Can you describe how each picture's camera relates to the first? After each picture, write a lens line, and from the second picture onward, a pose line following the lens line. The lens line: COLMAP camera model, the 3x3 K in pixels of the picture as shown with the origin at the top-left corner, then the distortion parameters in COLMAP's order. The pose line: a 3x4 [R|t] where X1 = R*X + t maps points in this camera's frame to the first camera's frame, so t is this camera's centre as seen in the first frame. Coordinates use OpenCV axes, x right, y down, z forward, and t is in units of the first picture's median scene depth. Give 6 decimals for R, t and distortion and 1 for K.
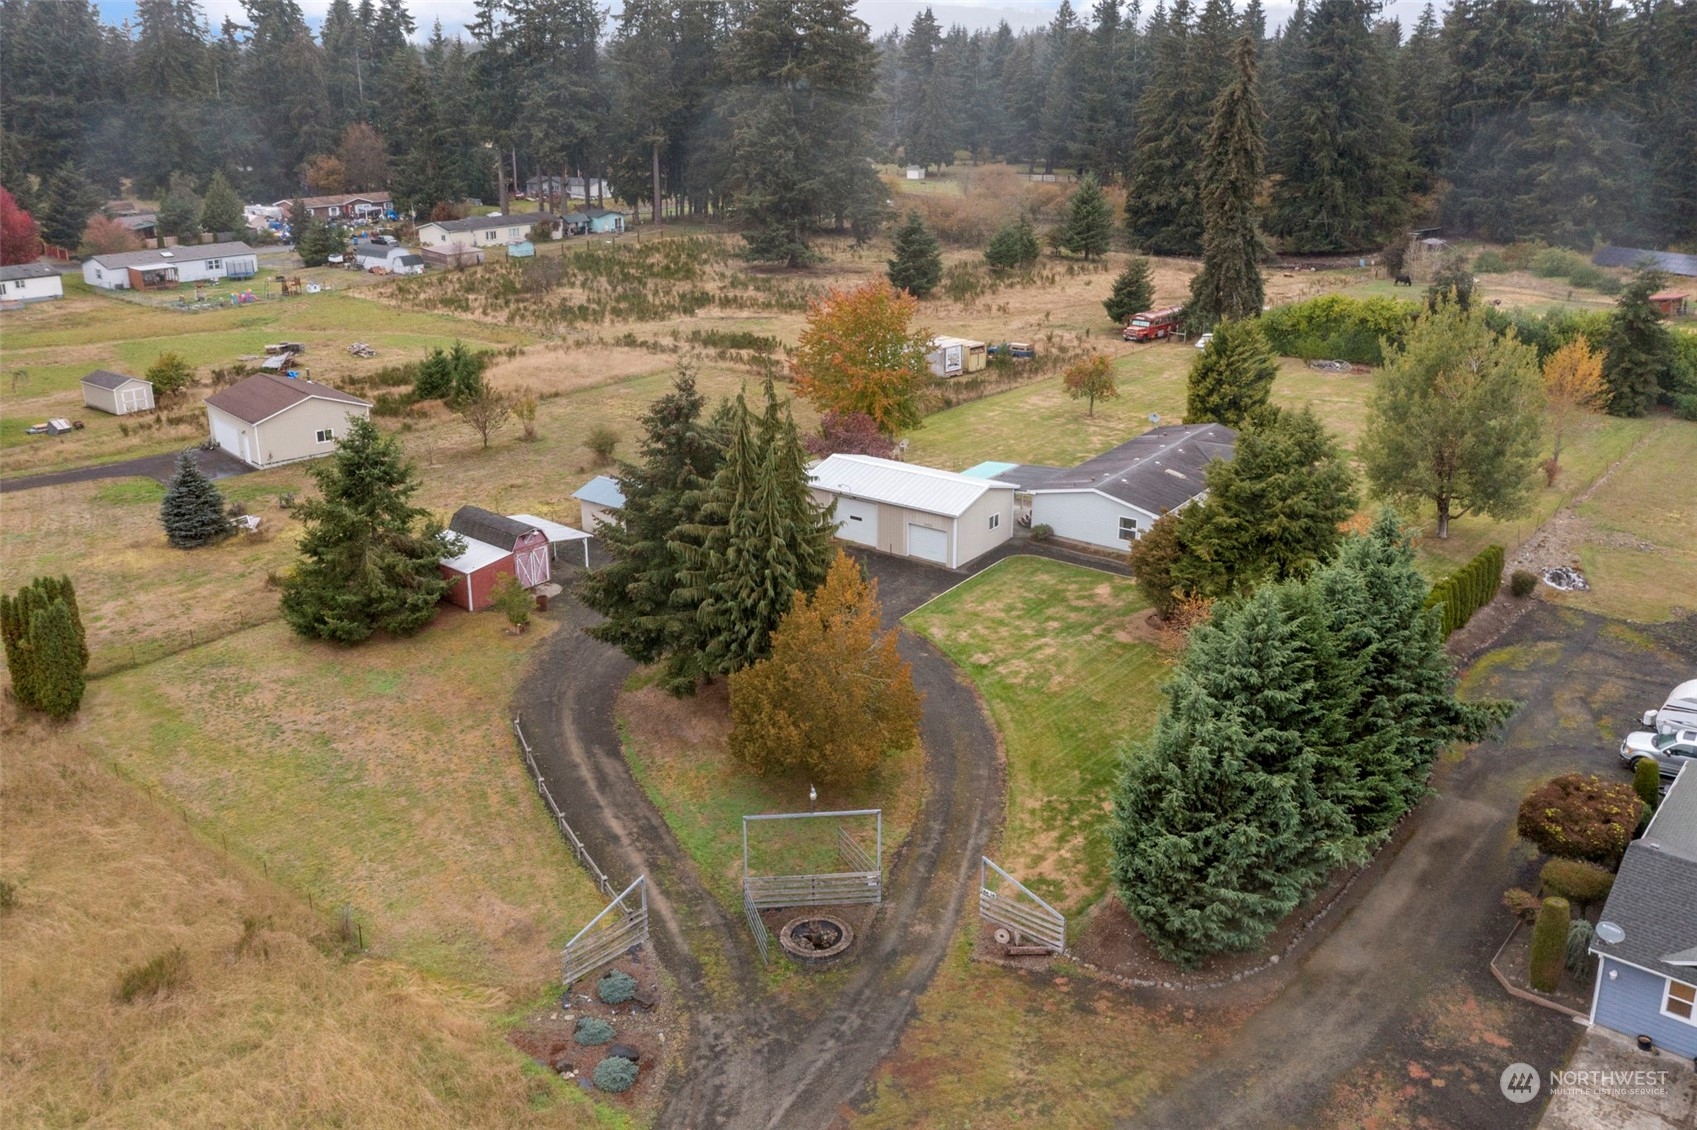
lens RADIAL K [[1422.5, 0, 841.9], [0, 1422.5, 534.6], [0, 0, 1]] dist [-0.002901, -0.004154]
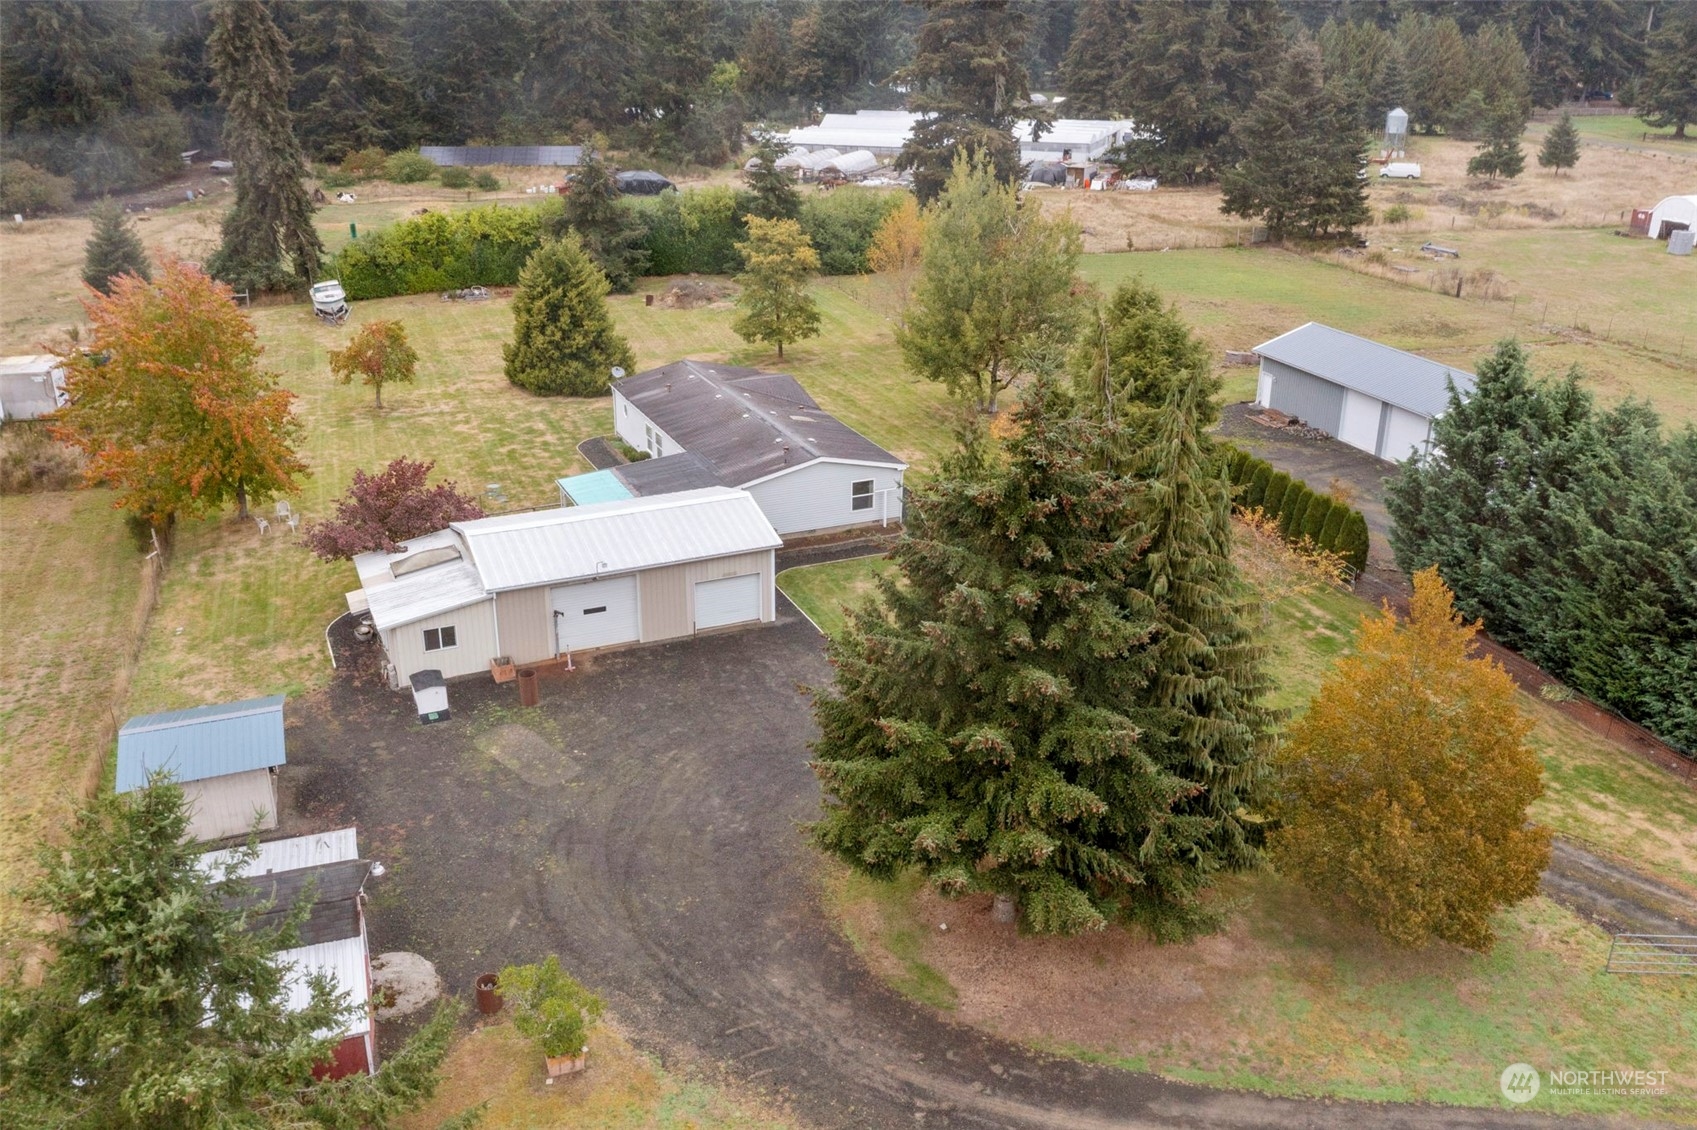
lens RADIAL K [[1422.5, 0, 841.9], [0, 1422.5, 534.6], [0, 0, 1]] dist [-0.002901, -0.004154]
pose [[0.494602, -0.308274, 0.812611, -0.270247], [0.274765, 0.942490, 0.190307, -0.082268], [-0.824544, 0.129151, 0.550860, 0.360857]]
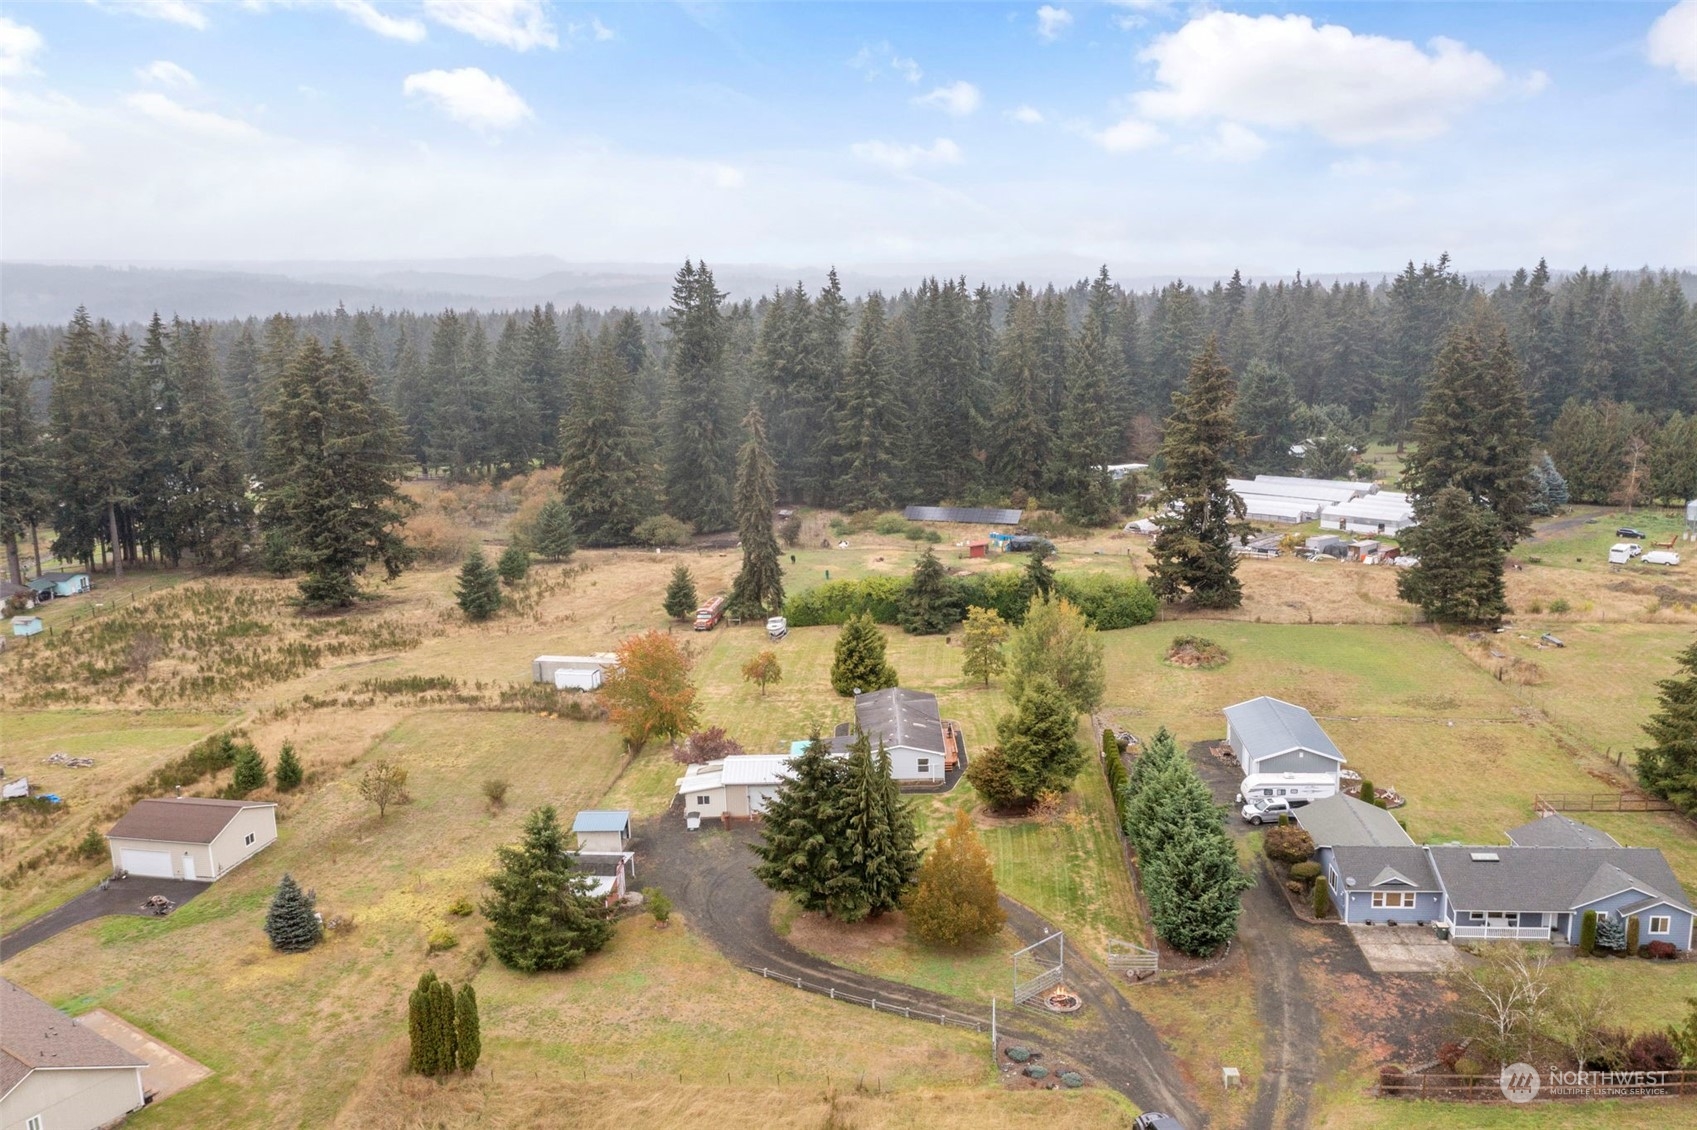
lens RADIAL K [[1380.2, 0, 875.9], [0, 1380.2, 616.2], [0, 0, 1]] dist [-0.000811, -0.000899]
pose [[0.803734, -0.155959, 0.574185, -0.441120], [0.209718, 0.977358, -0.028092, -0.084070], [-0.556803, 0.142995, 0.818244, -0.170966]]
